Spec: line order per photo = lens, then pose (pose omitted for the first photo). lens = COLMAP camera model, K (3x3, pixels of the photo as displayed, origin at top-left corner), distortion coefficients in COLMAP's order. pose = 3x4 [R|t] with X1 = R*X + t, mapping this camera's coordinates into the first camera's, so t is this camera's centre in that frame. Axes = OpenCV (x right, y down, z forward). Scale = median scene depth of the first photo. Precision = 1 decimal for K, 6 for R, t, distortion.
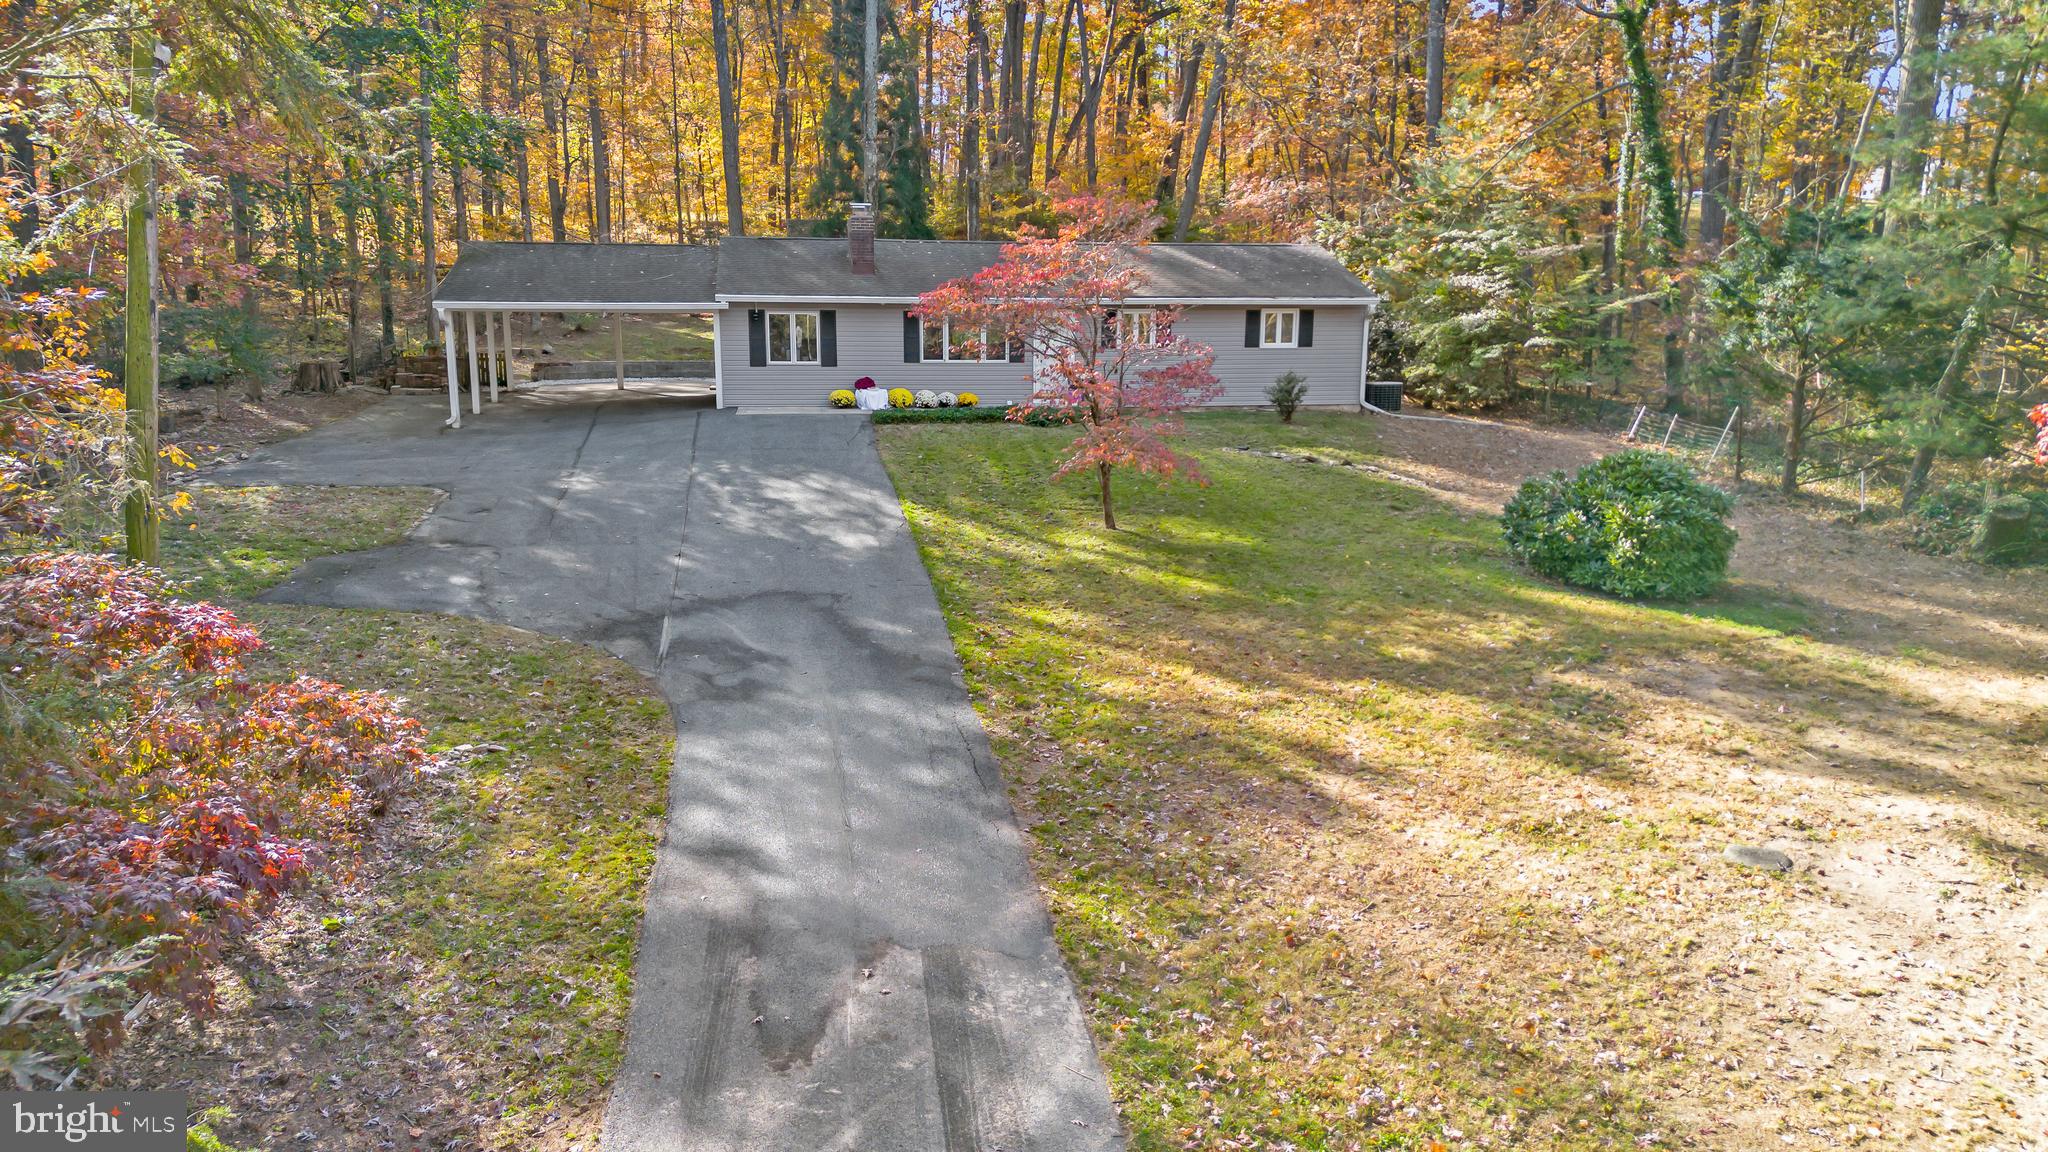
lens RADIAL K [[1519.2, 0, 1030.6], [0, 1519.2, 574.6], [0, 0, 1]] dist [0.004882, 0.000202]
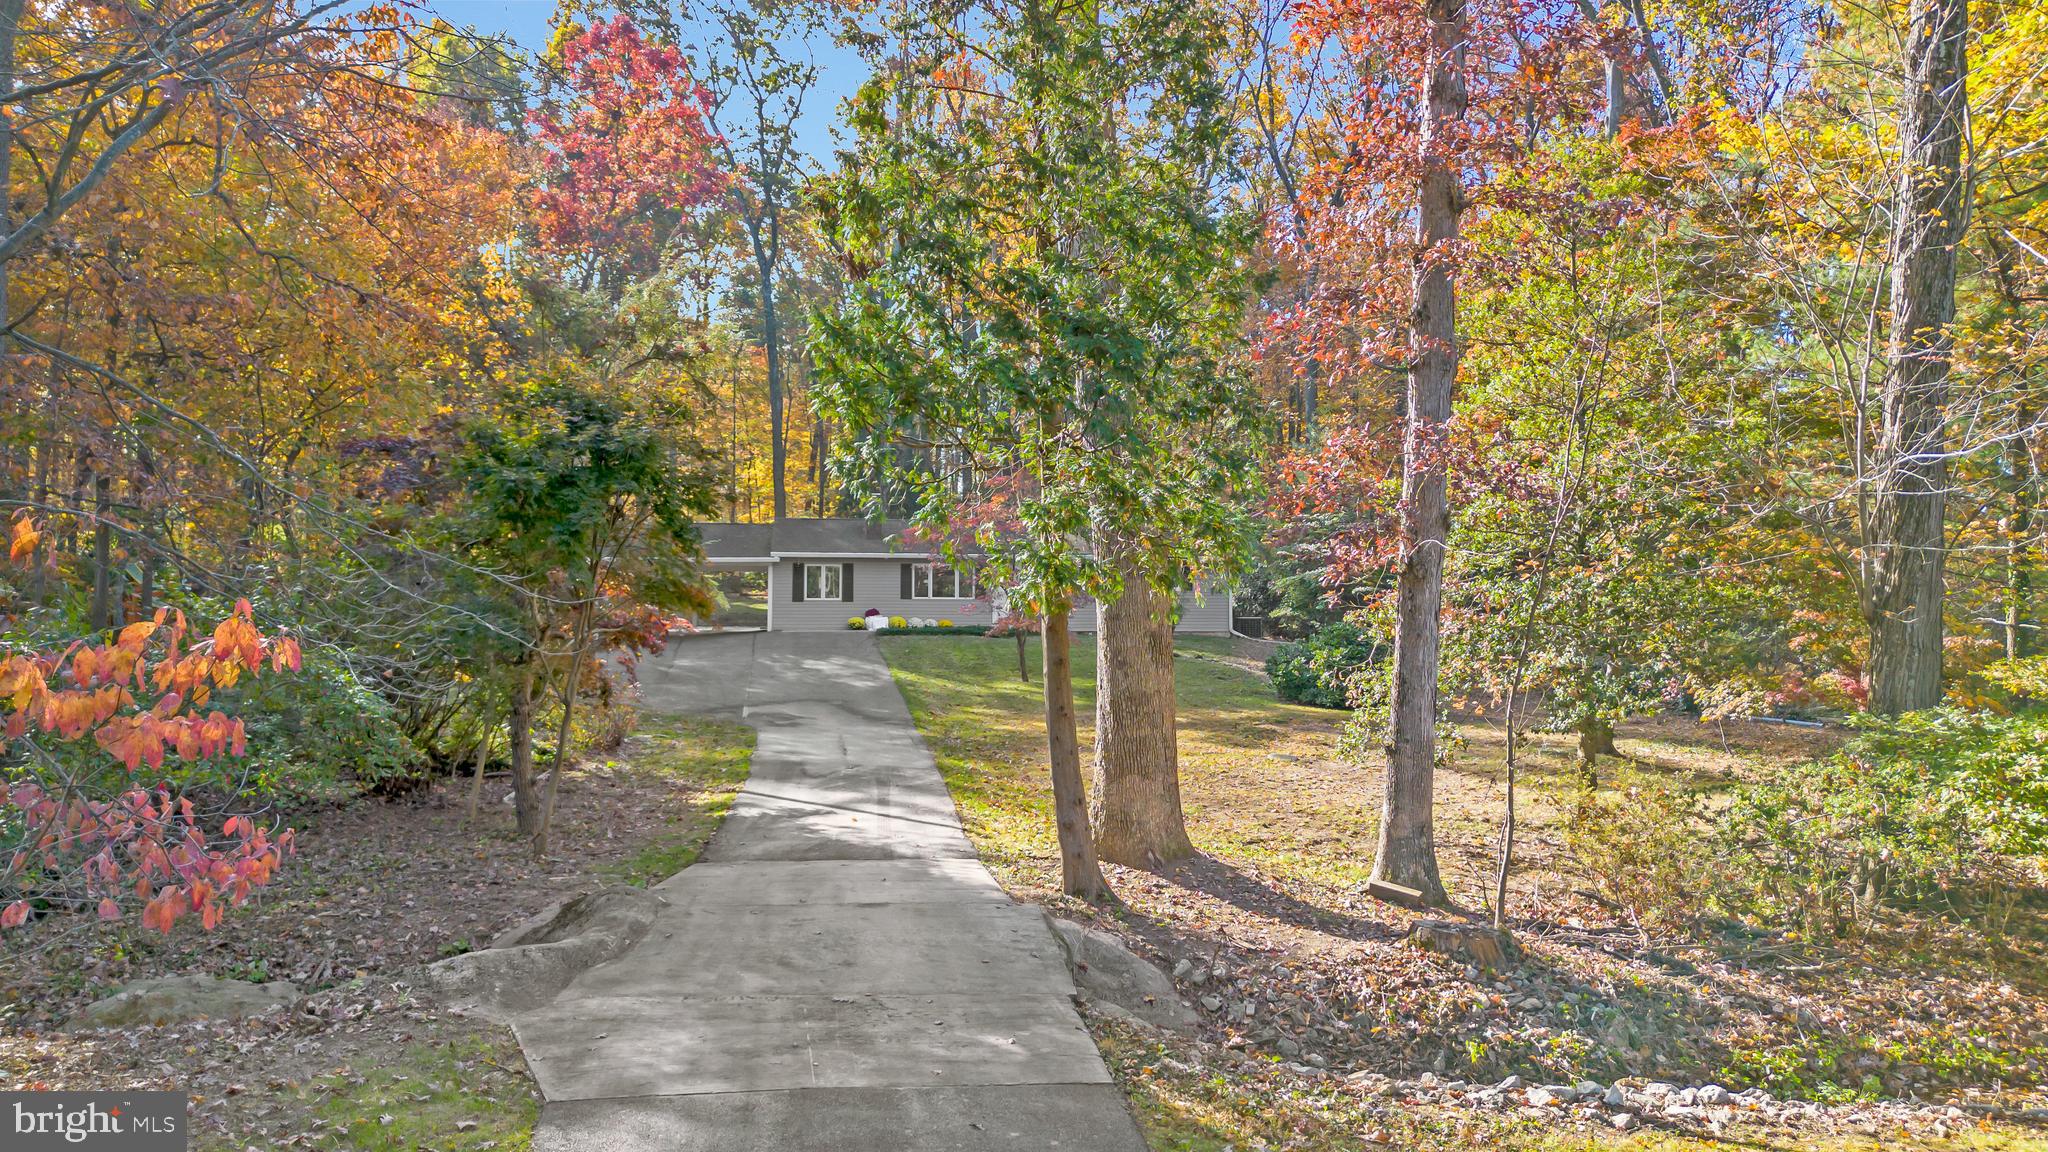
lens RADIAL K [[1519.2, 0, 1020.8], [0, 1519.2, 575.0], [0, 0, 1]] dist [0.004882, 0.000202]
pose [[0.999749, -0.004900, -0.021857, 0.060641], [0.000040, 0.976170, -0.217005, 0.147806], [0.022399, 0.216950, 0.975926, -0.392501]]
